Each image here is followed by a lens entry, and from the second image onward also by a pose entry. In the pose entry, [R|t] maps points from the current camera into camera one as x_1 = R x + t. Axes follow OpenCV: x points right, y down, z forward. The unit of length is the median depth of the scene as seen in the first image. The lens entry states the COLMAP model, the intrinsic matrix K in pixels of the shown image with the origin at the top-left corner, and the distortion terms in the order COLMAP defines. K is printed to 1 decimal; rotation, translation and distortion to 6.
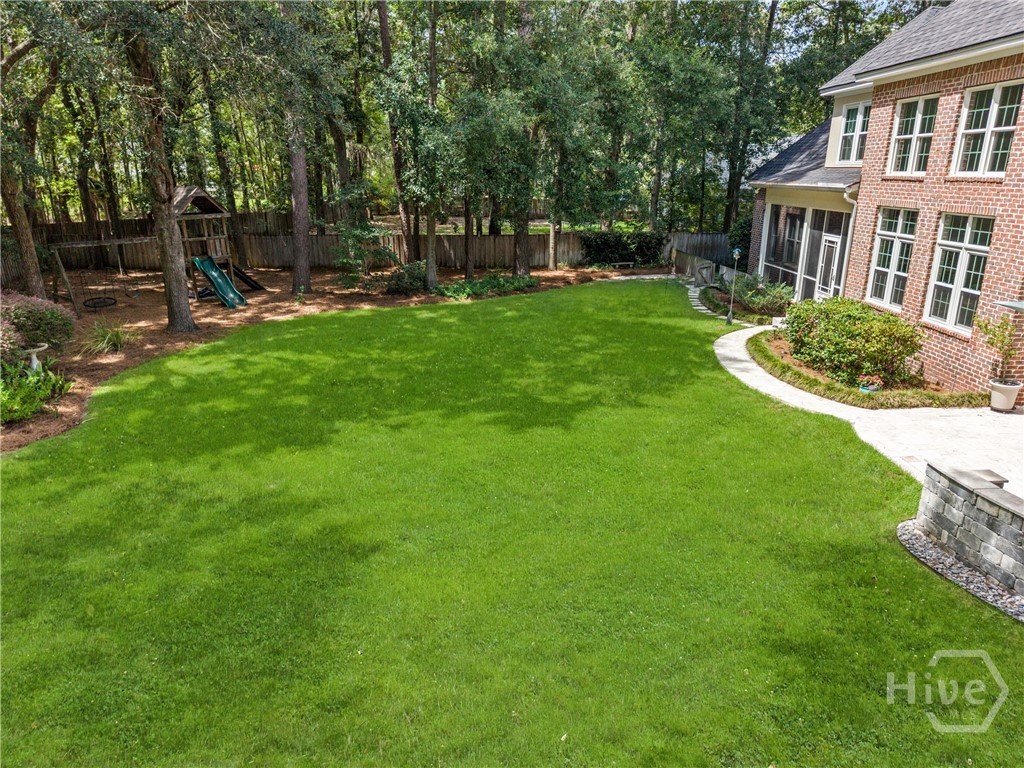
lens RADIAL K [[653.4, 0, 512.0], [0, 653.4, 384.0], [0, 0, 1]] dist [0.049203, -0.066090]
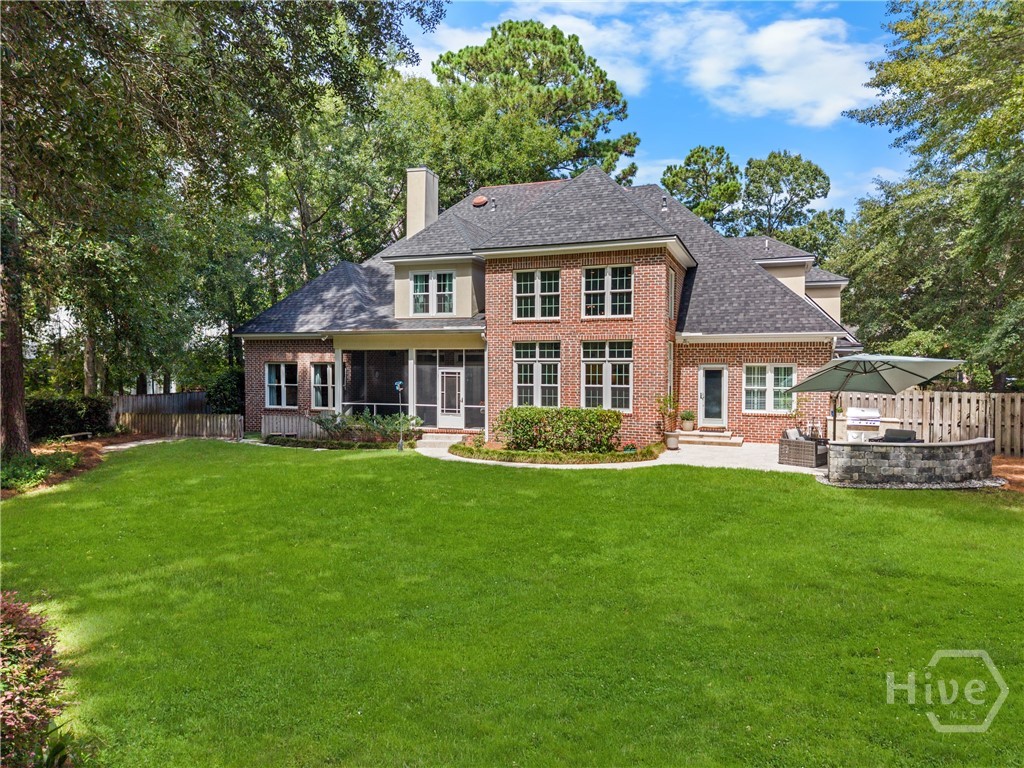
lens RADIAL K [[653.4, 0, 512.0], [0, 653.4, 384.0], [0, 0, 1]] dist [0.049203, -0.066090]
pose [[0.388568, -0.027289, 0.921016, -0.764571], [0.276994, 0.956786, -0.088512, -0.068162], [-0.878800, 0.289509, 0.379335, 0.546685]]
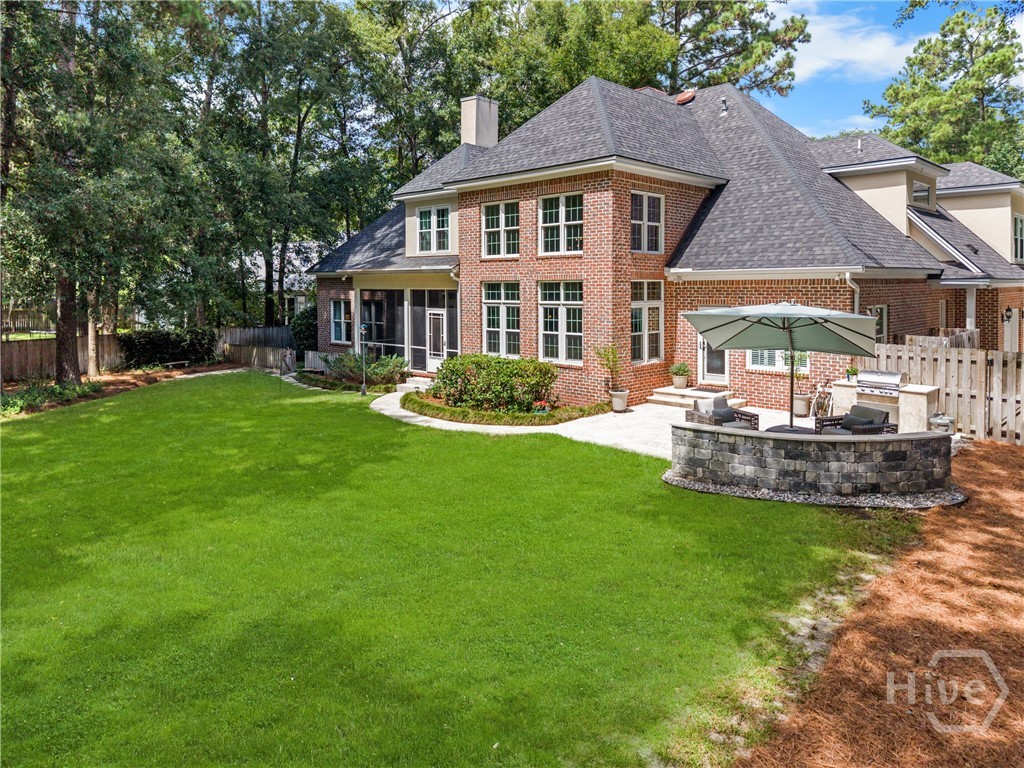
lens RADIAL K [[680.7, 0, 518.2], [0, 680.7, 315.5], [0, 0, 1]] dist [0.006808, 0.000859]
pose [[0.712338, -0.038558, 0.700776, -0.336861], [0.220459, 0.960243, -0.171261, 0.035758], [-0.666312, 0.276489, 0.692519, 0.068909]]
